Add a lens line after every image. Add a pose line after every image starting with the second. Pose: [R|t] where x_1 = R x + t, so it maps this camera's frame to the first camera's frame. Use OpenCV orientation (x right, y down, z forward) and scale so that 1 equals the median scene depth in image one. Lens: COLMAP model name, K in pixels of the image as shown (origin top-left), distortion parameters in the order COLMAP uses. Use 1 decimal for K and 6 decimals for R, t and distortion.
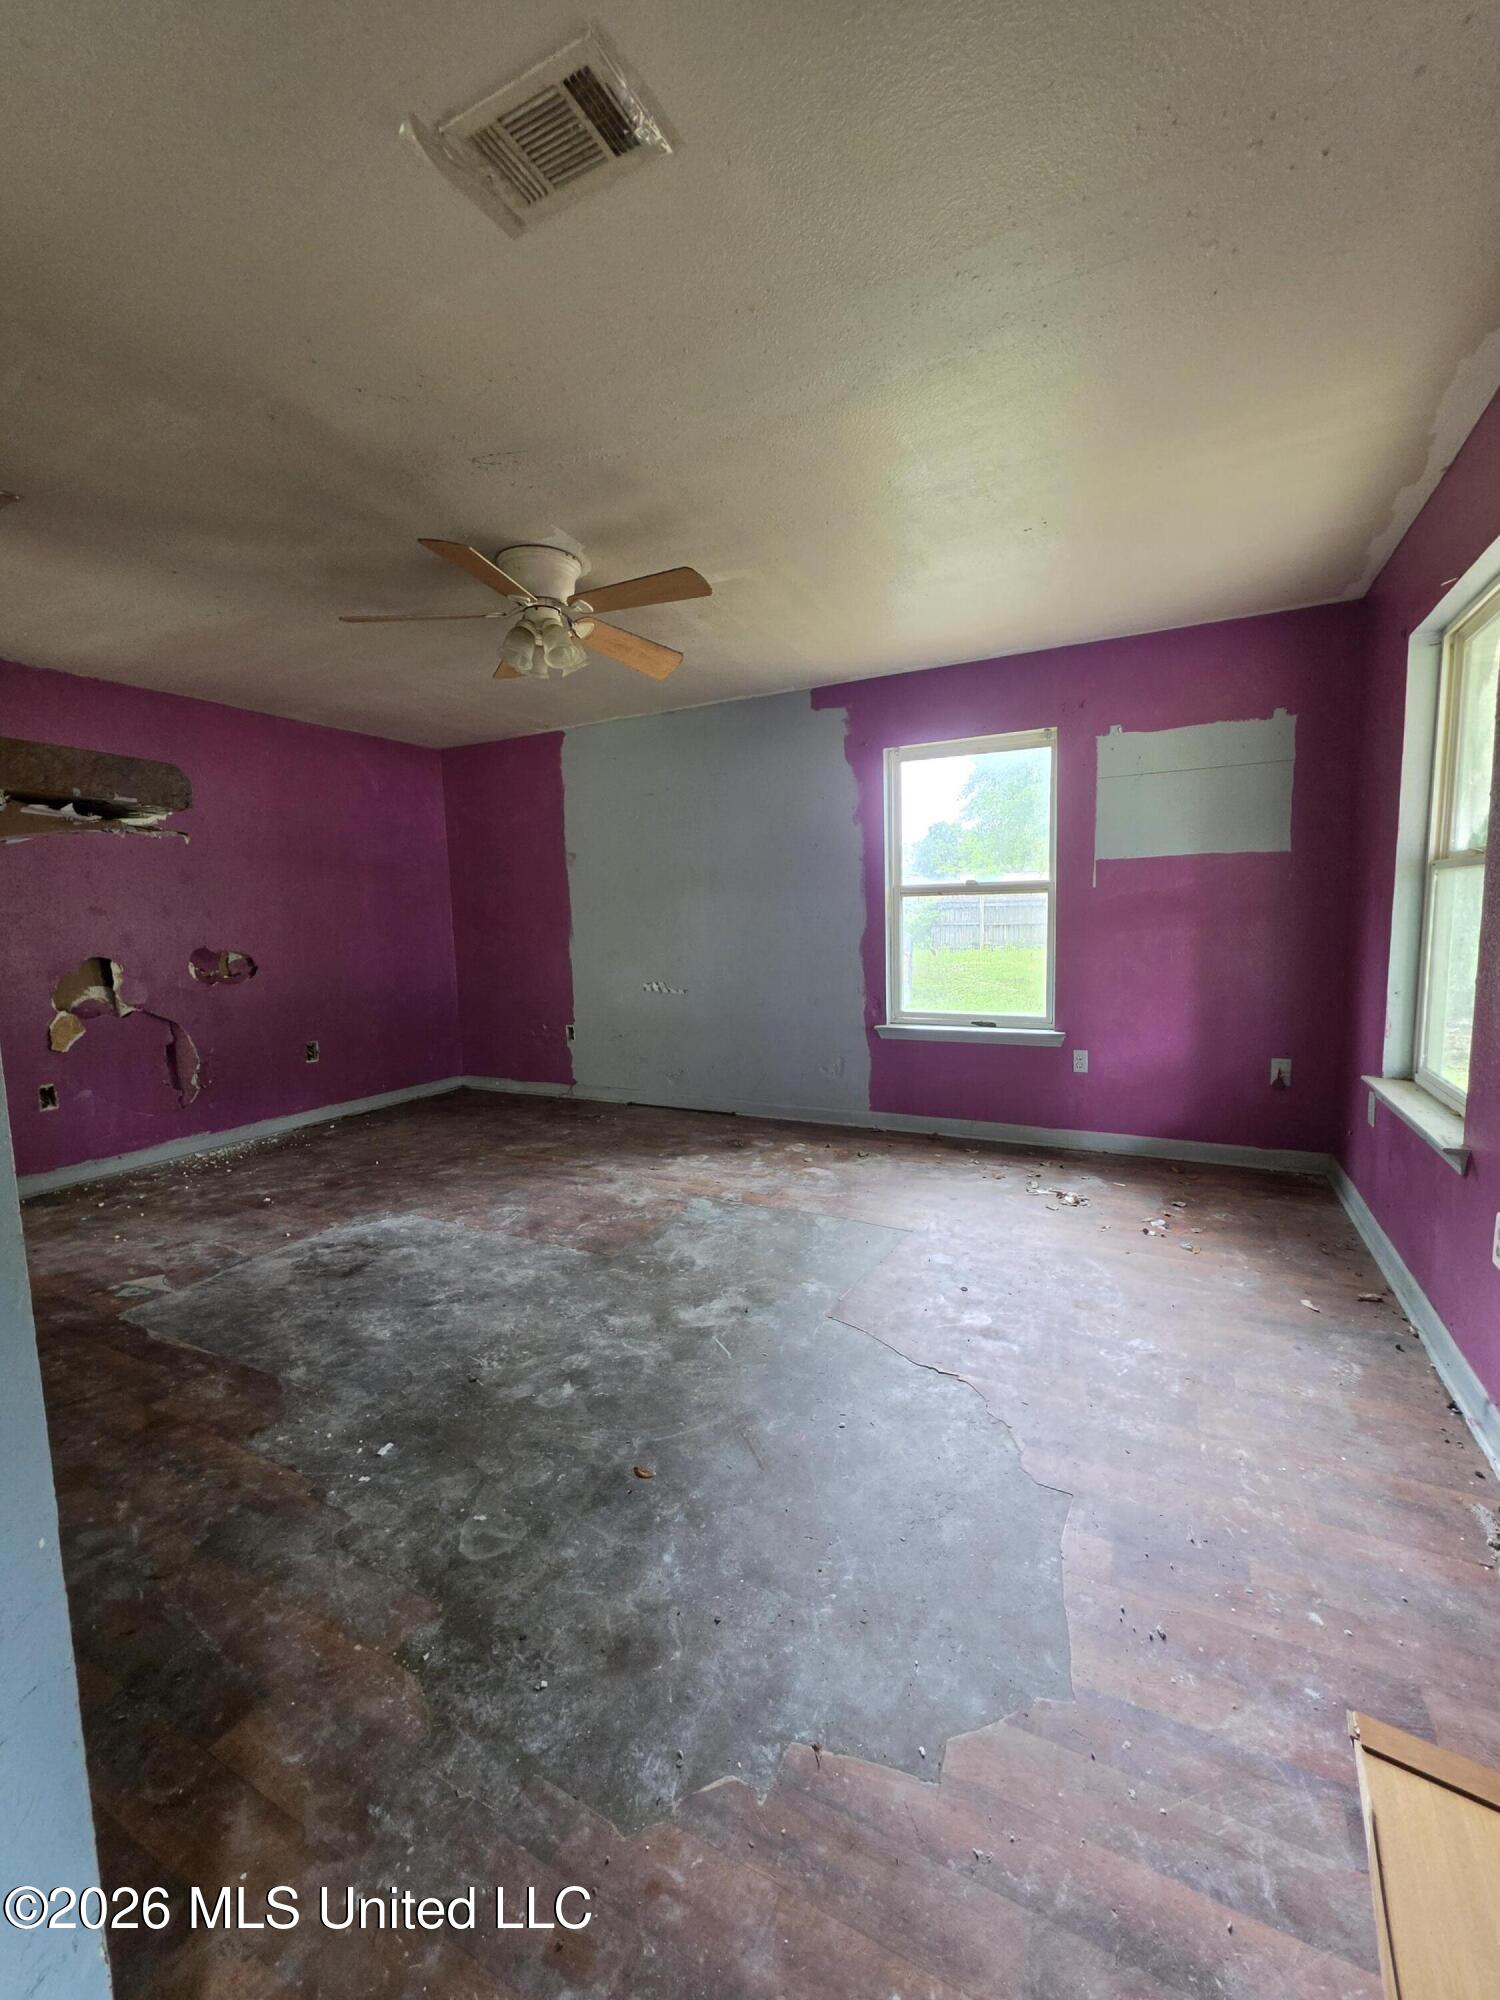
lens RADIAL K [[807.1, 0, 767.8], [0, 807.1, 1006.5], [0, 0, 1]] dist [0.000956, -0.000635]
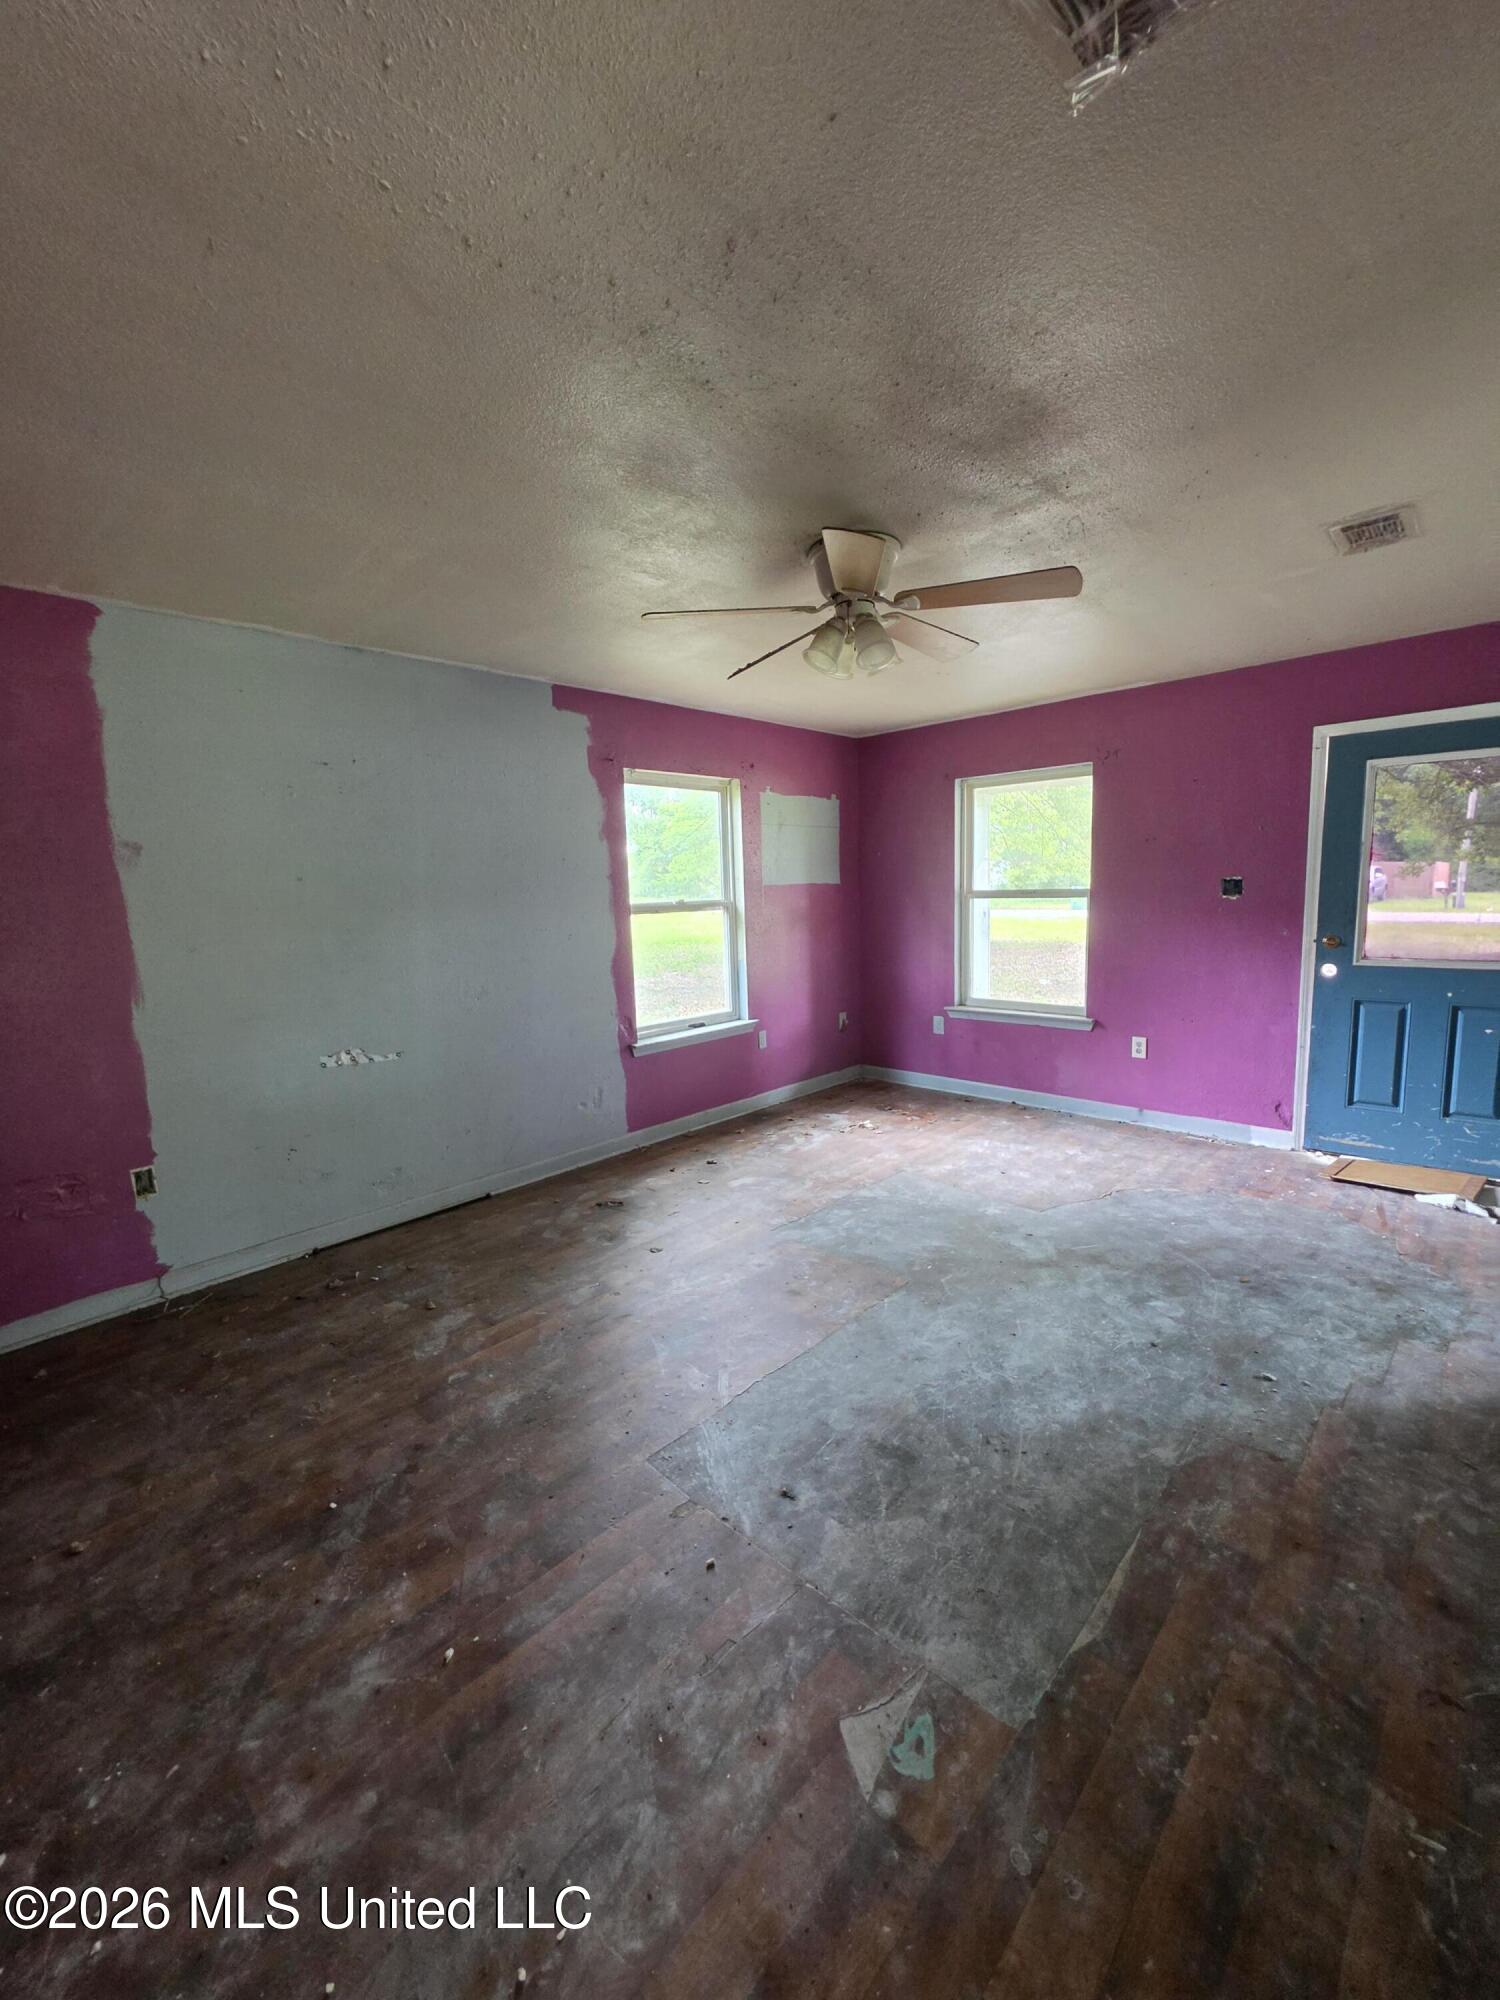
lens RADIAL K [[807.1, 0, 748.6], [0, 807.1, 1003.6], [0, 0, 1]] dist [0.000956, -0.000635]
pose [[0.293158, -0.120676, 0.948418, -0.880797], [0.133604, 0.987439, 0.084344, -0.106591], [-0.946683, 0.101986, 0.305598, 0.646257]]
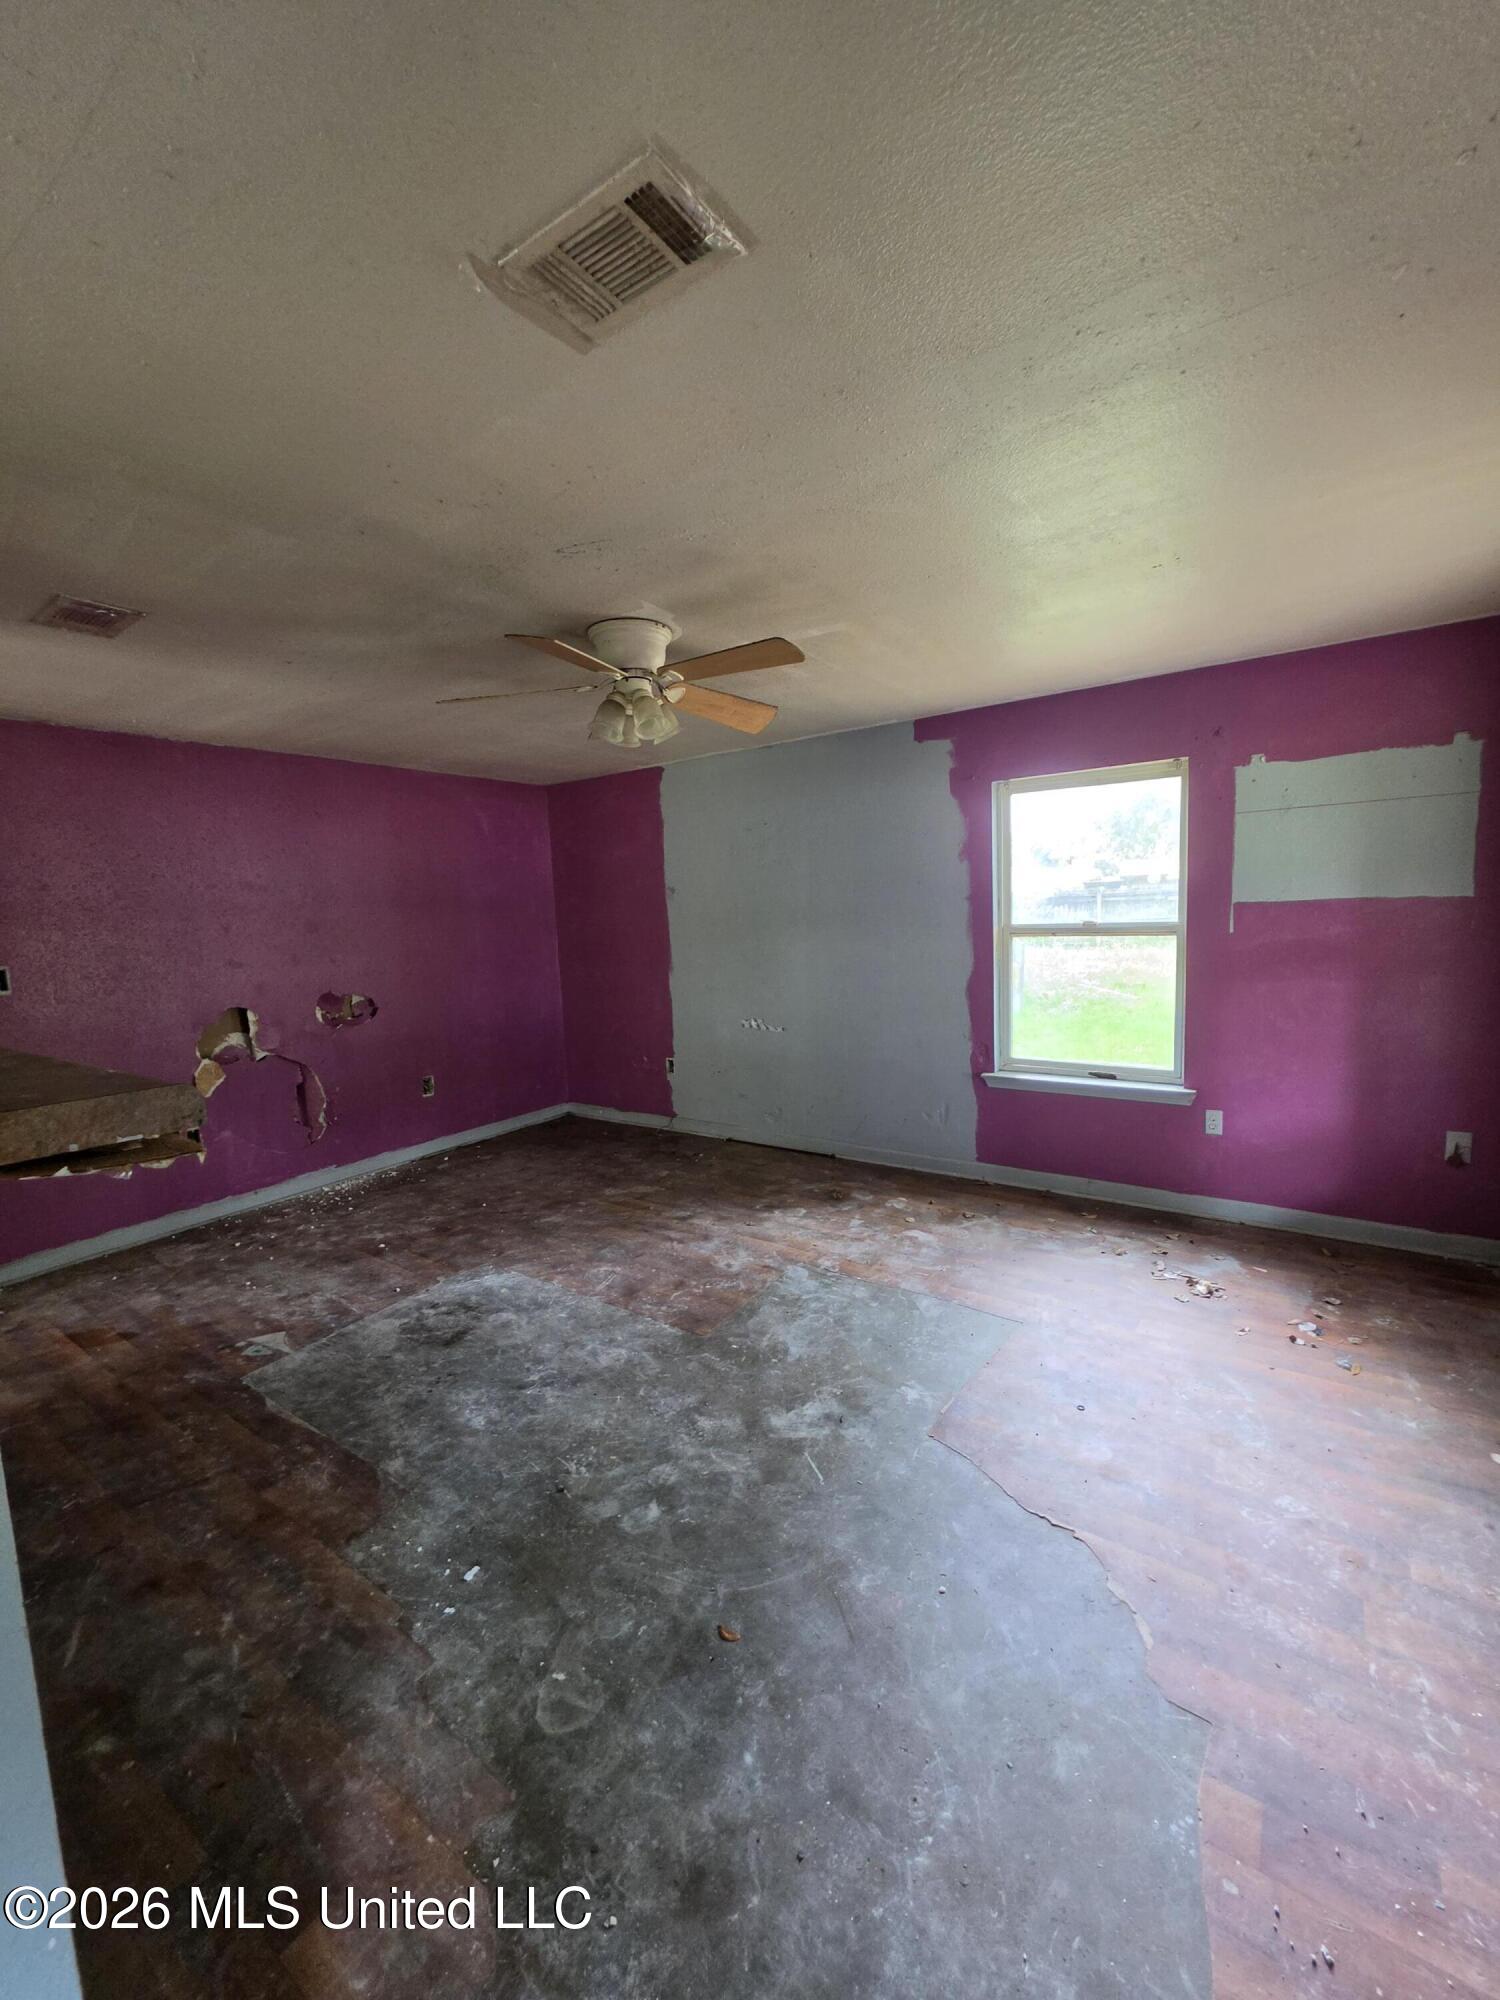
lens RADIAL K [[807.1, 0, 766.1], [0, 807.1, 1001.9], [0, 0, 1]] dist [0.000956, -0.000635]
pose [[0.991210, 0.000513, -0.132300, 0.007731], [0.000620, 0.999964, 0.008518, -0.079038], [0.132299, -0.008525, 0.991173, 0.034623]]
